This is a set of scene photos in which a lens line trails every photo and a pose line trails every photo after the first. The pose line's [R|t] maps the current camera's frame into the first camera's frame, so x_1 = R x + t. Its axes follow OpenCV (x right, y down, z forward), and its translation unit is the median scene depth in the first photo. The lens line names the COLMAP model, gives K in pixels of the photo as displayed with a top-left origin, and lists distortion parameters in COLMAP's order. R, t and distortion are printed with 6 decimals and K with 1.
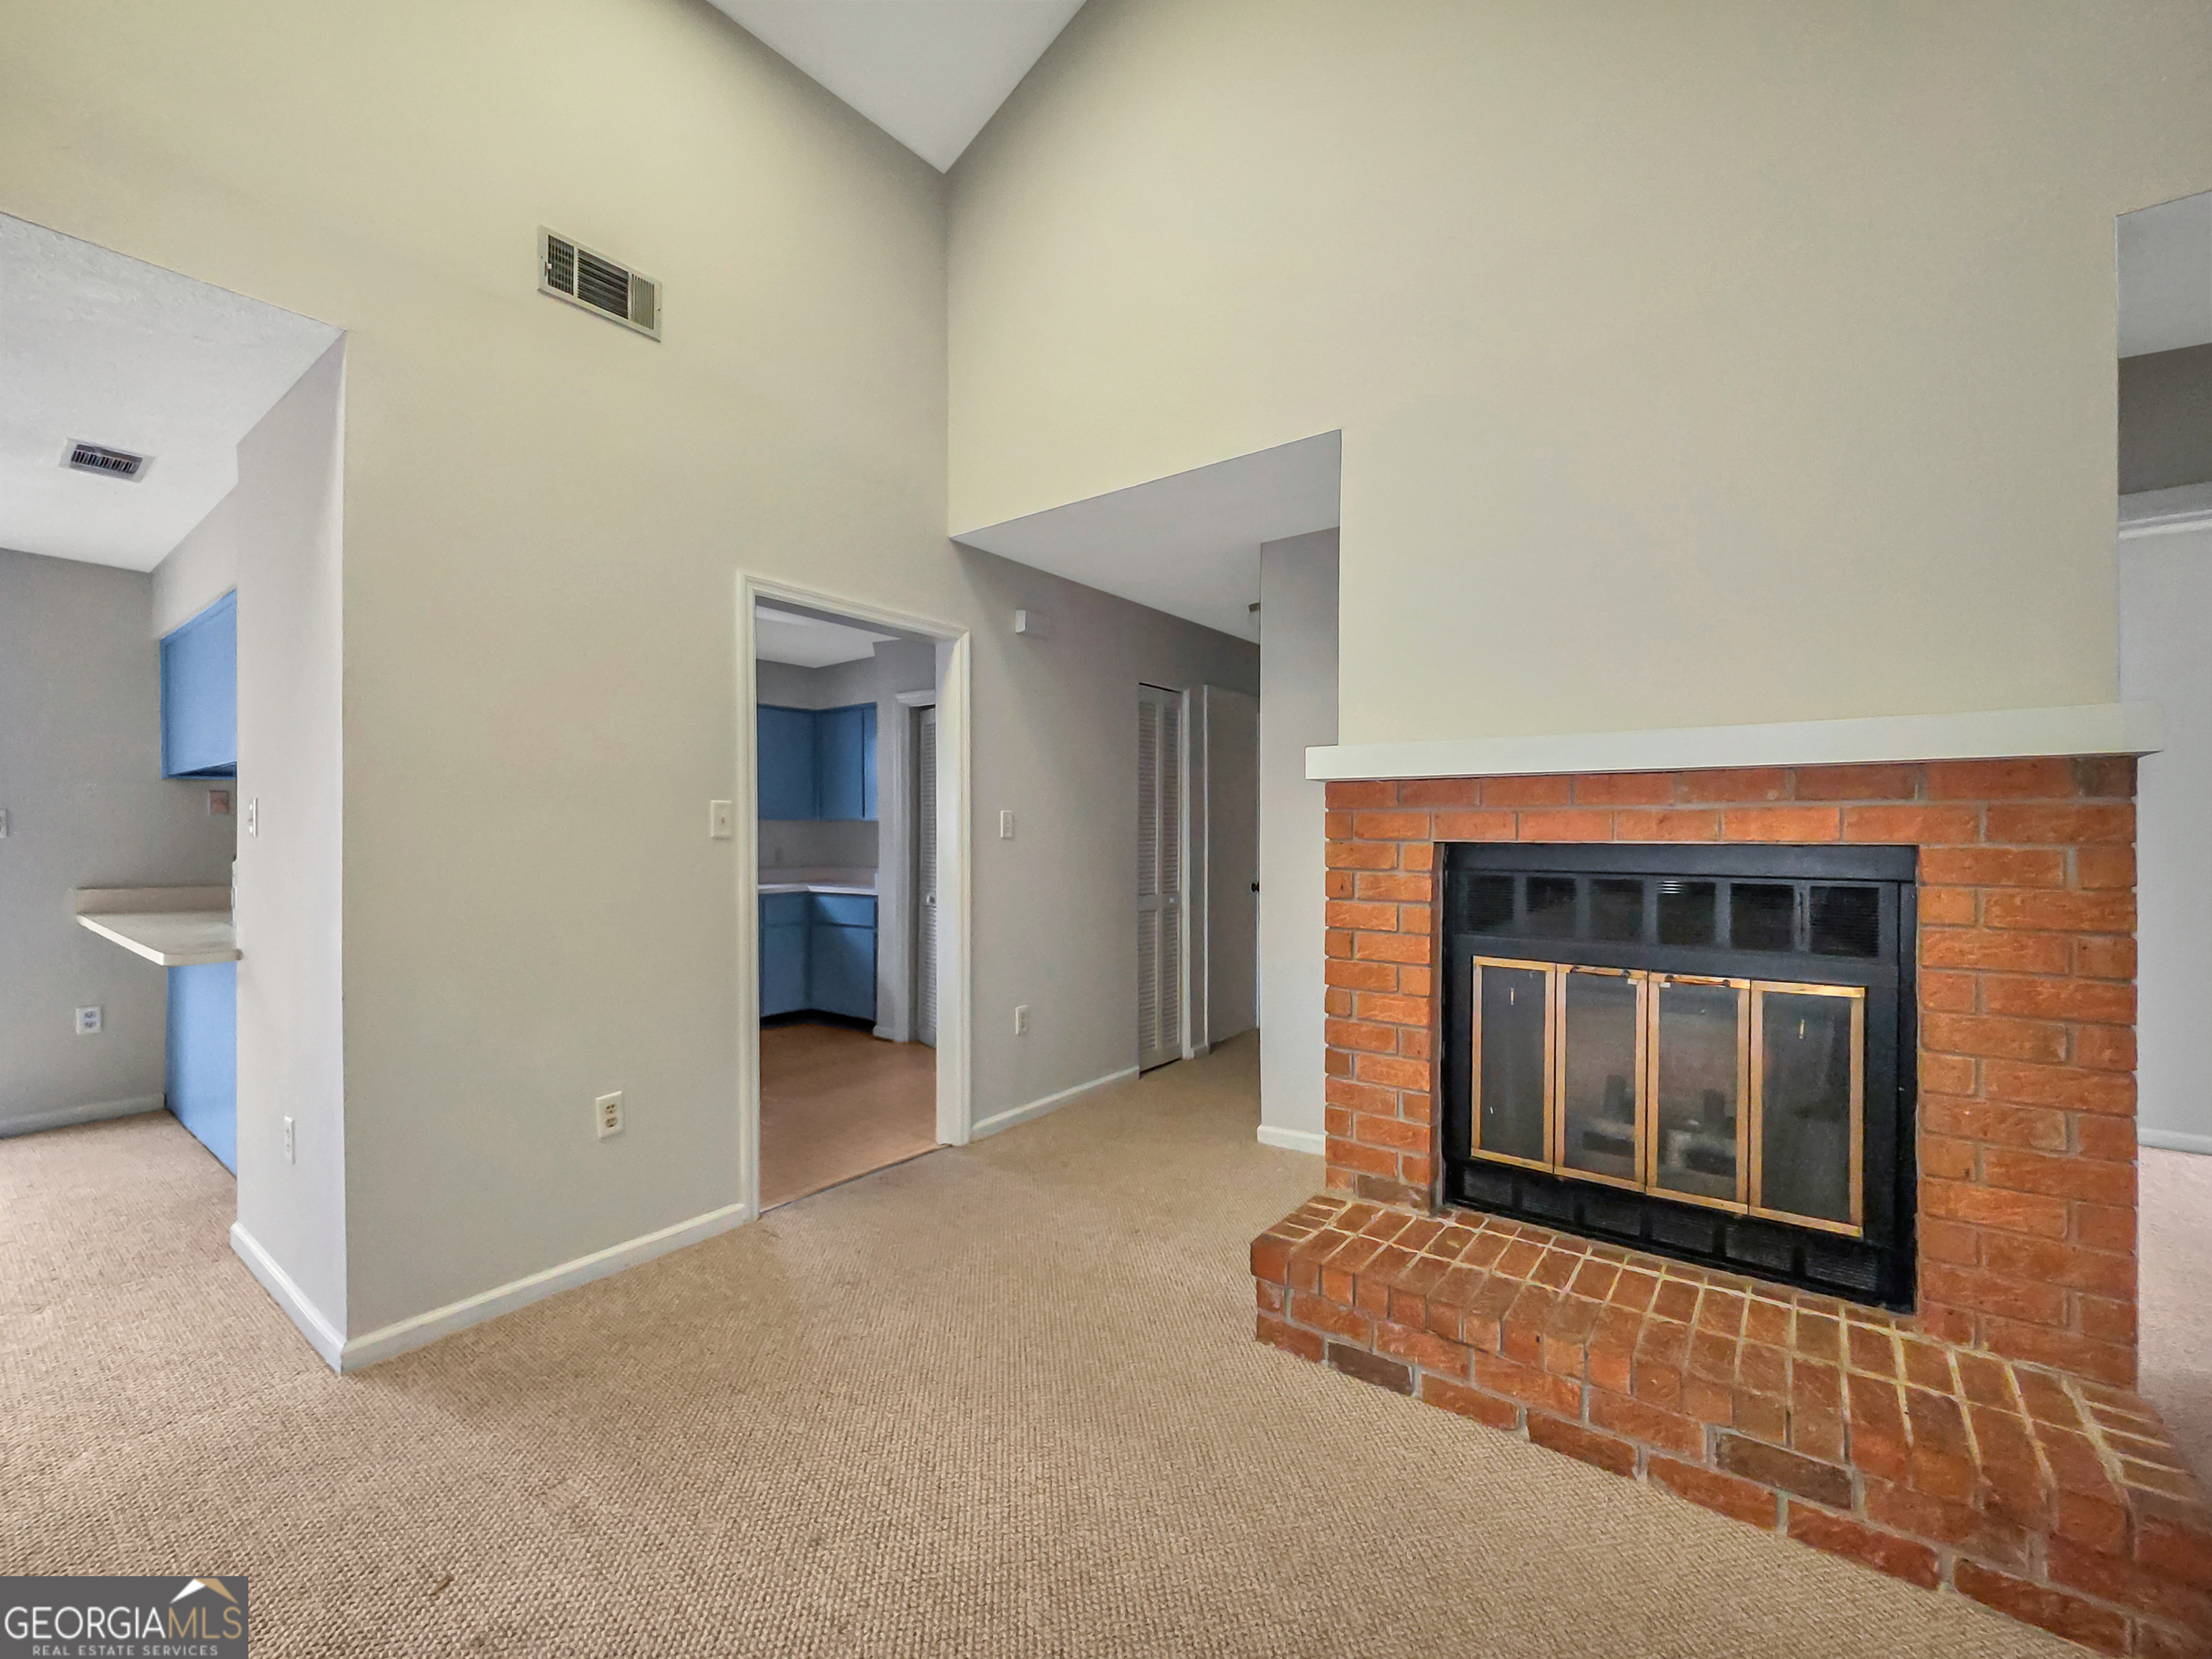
lens RADIAL K [[937.7, 0, 1115.0], [0, 937.7, 818.7], [0, 0, 1]] dist [-0.003847, -0.000634]
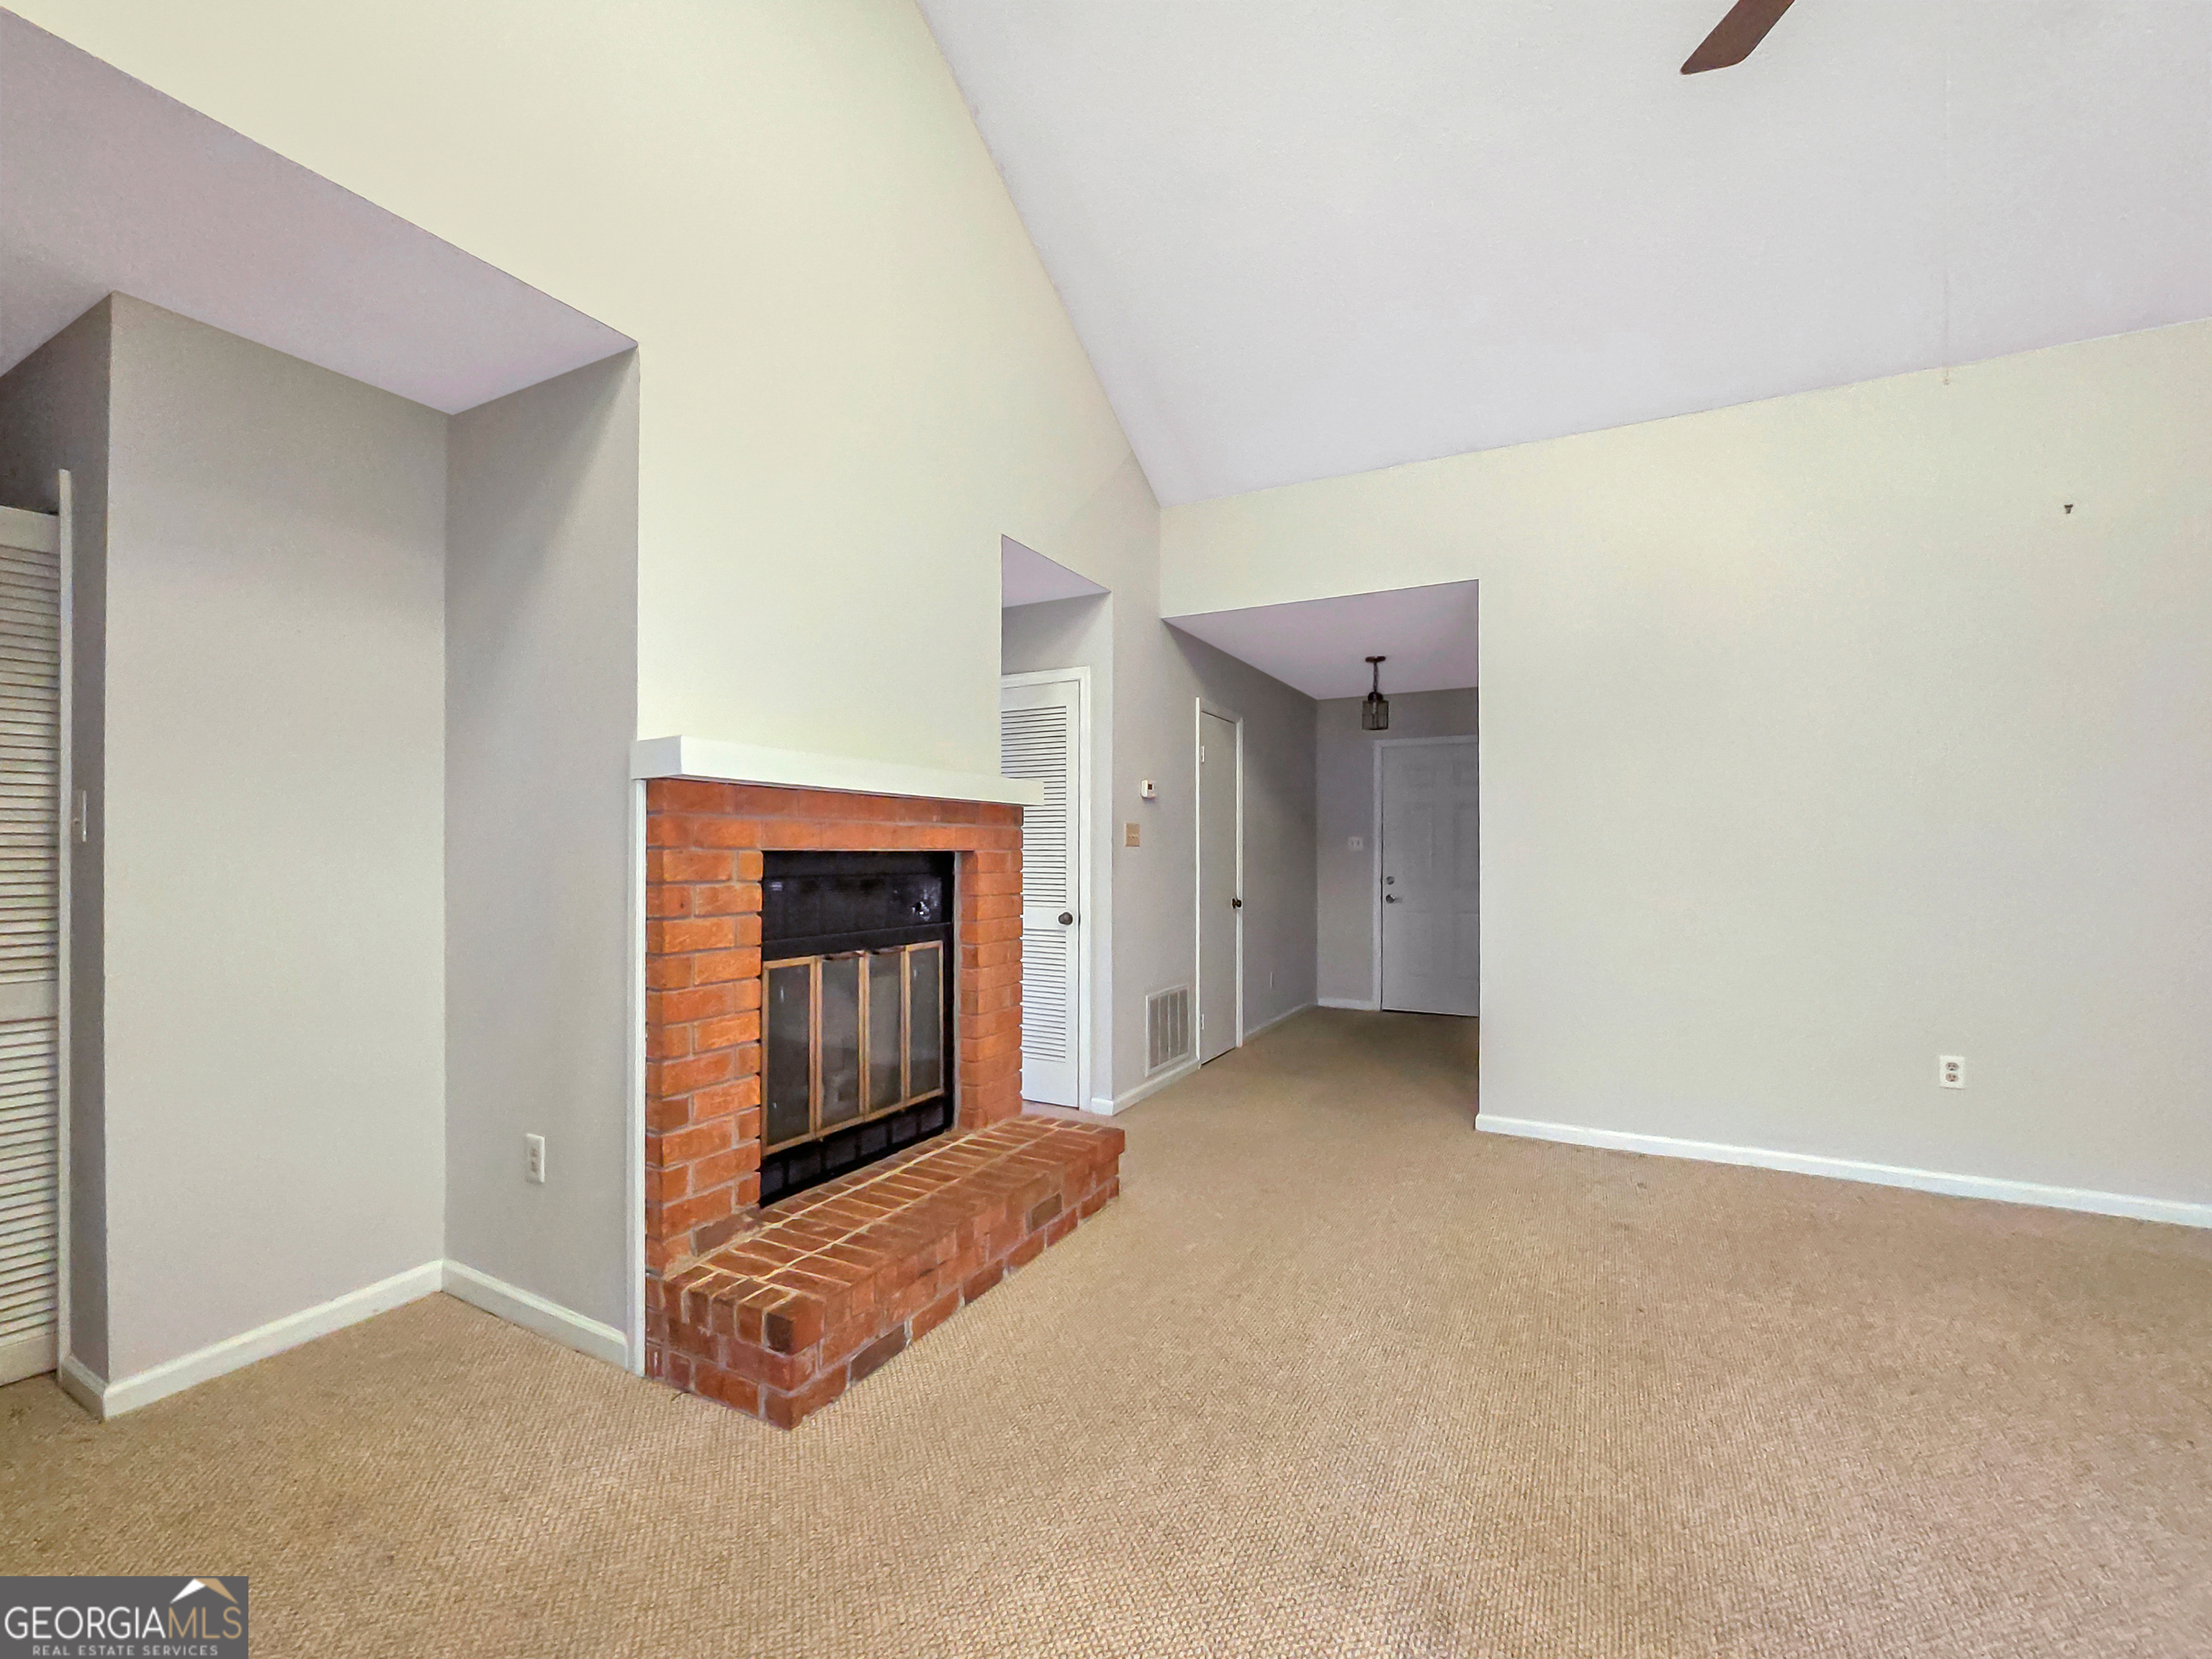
lens RADIAL K [[947.3, 0, 1082.0], [0, 947.3, 858.8], [0, 0, 1]] dist [-0.000442, -0.000100]
pose [[-0.142974, -0.007086, 0.989701, -0.713082], [-0.013356, 0.999897, 0.005229, 0.024917], [-0.989636, -0.012471, -0.143054, 0.832725]]
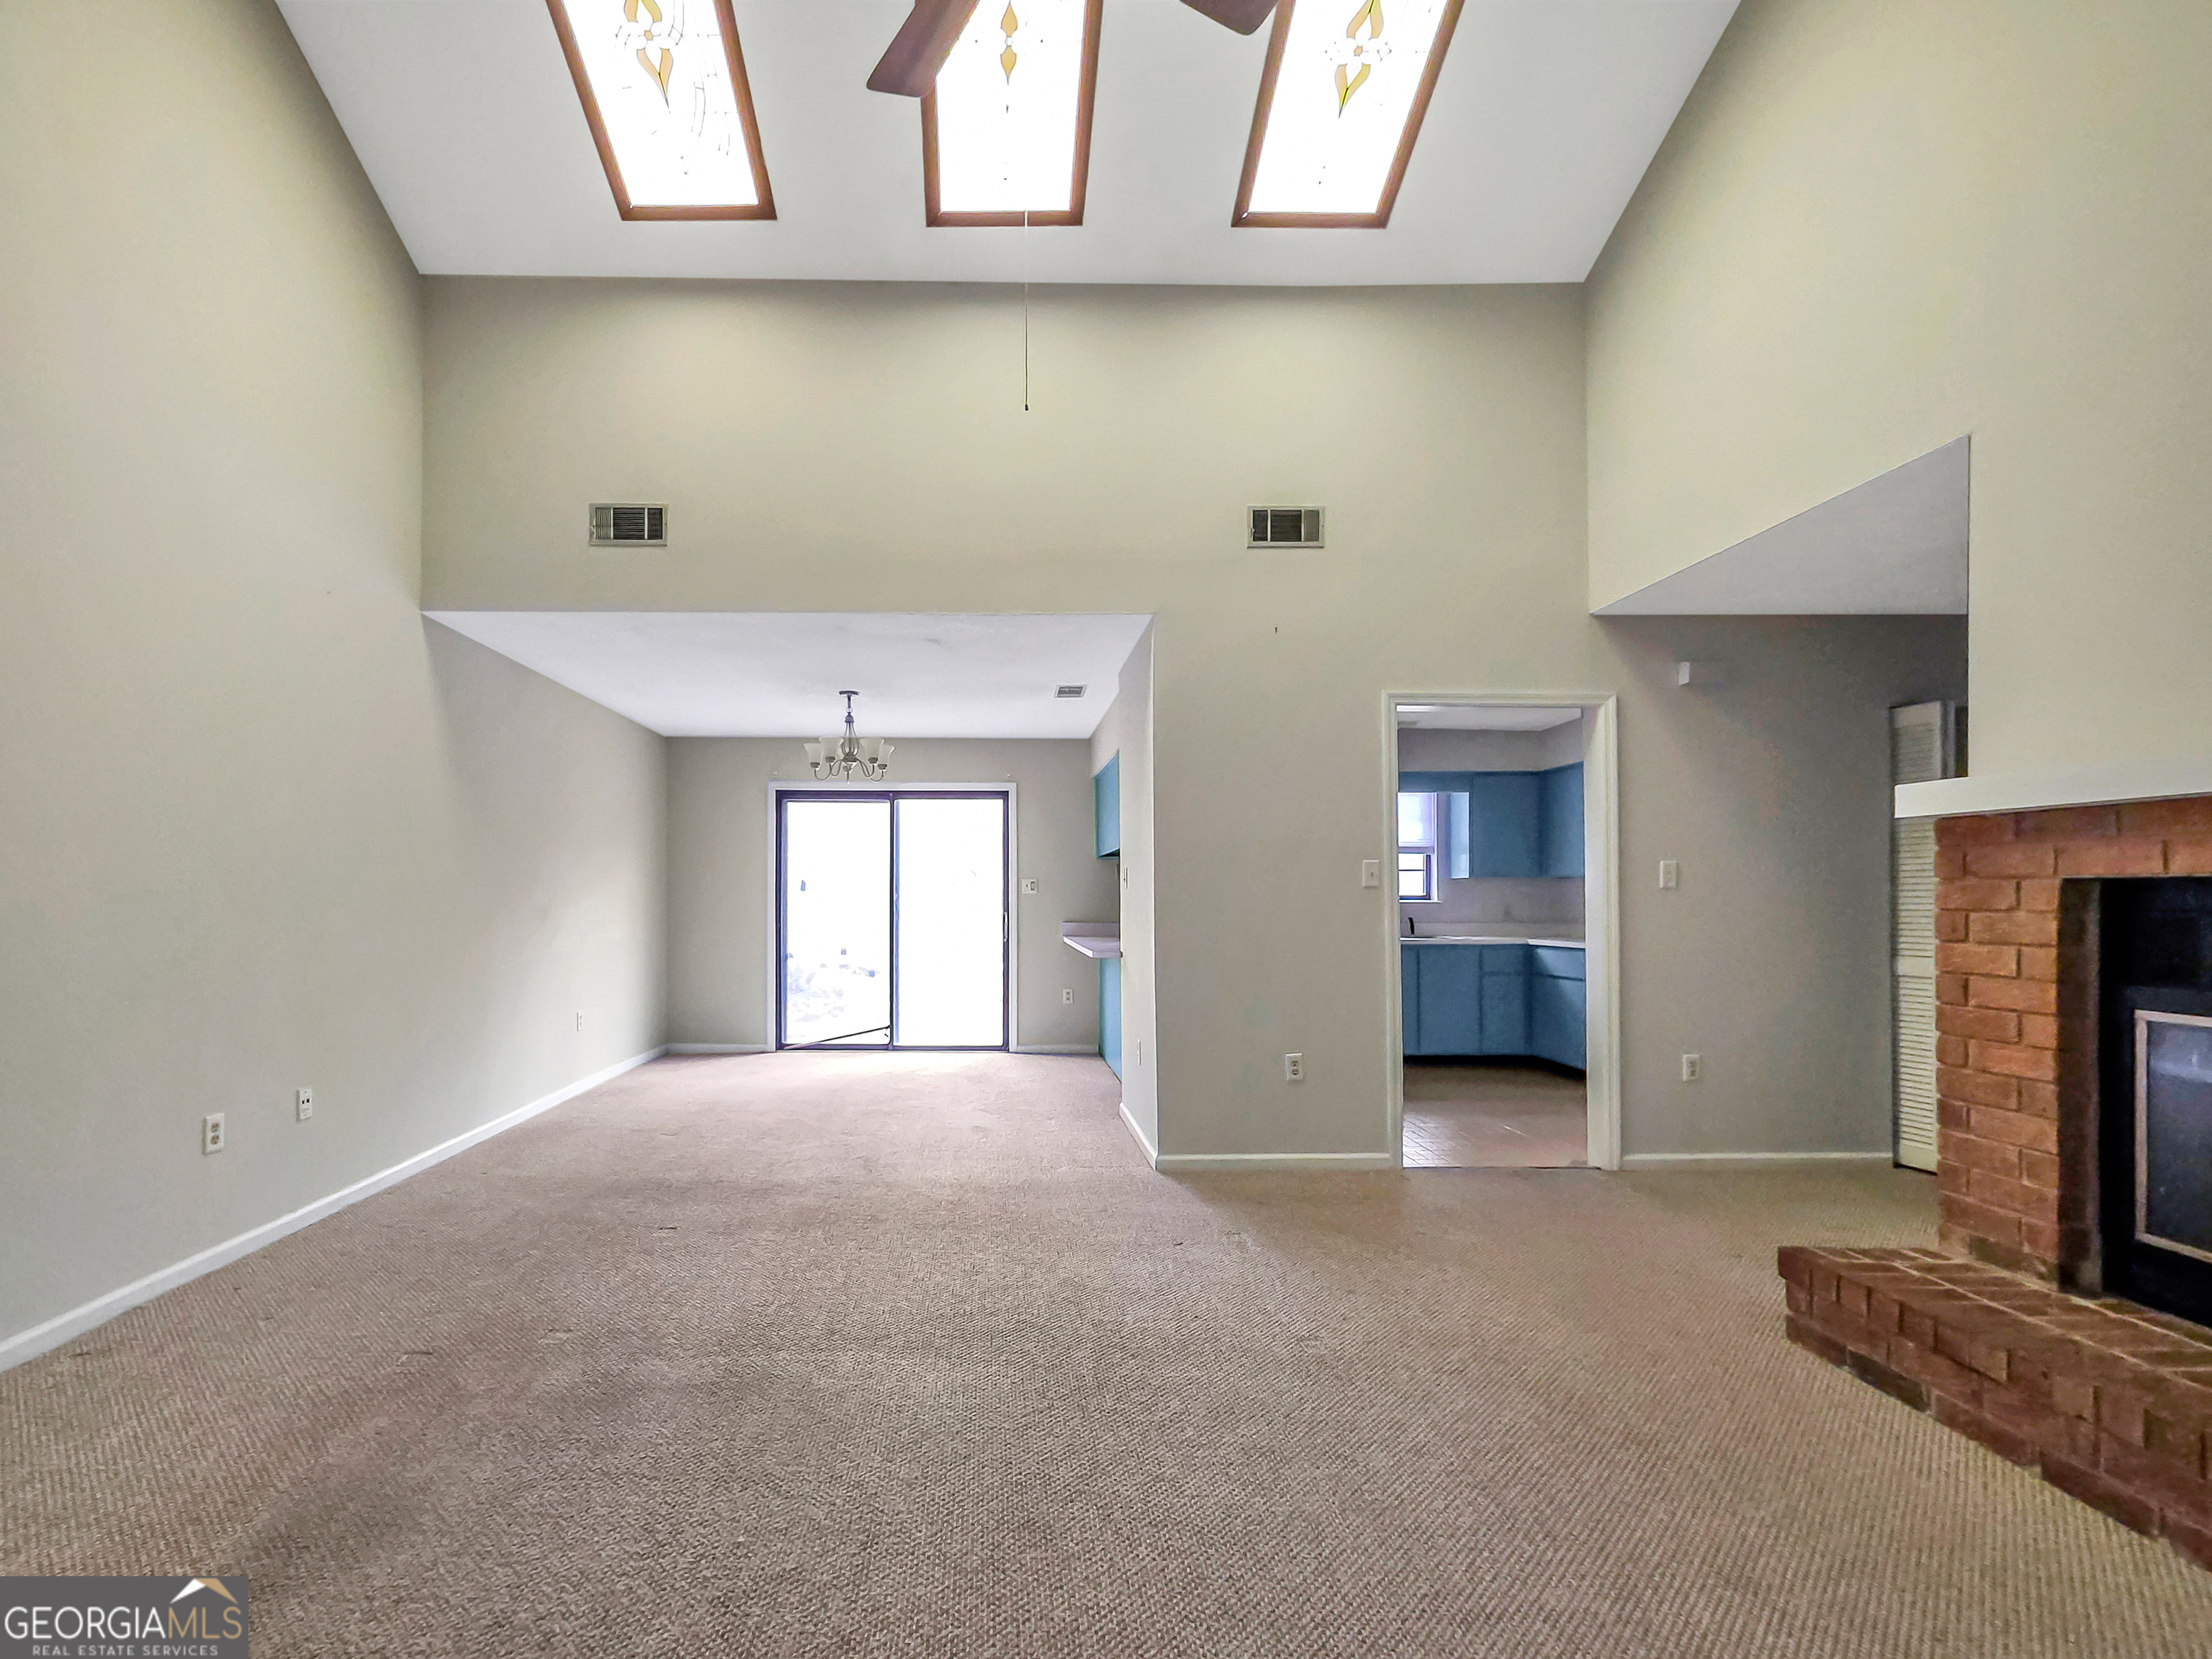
lens RADIAL K [[989.8, 0, 968.1], [0, 989.8, 890.0], [0, 0, 1]] dist [0.000704, 0.000057]
pose [[0.589208, -0.008061, -0.807941, 0.505134], [0.011531, 0.999932, -0.001567, 0.025555], [0.807899, -0.008393, 0.589262, -0.426350]]
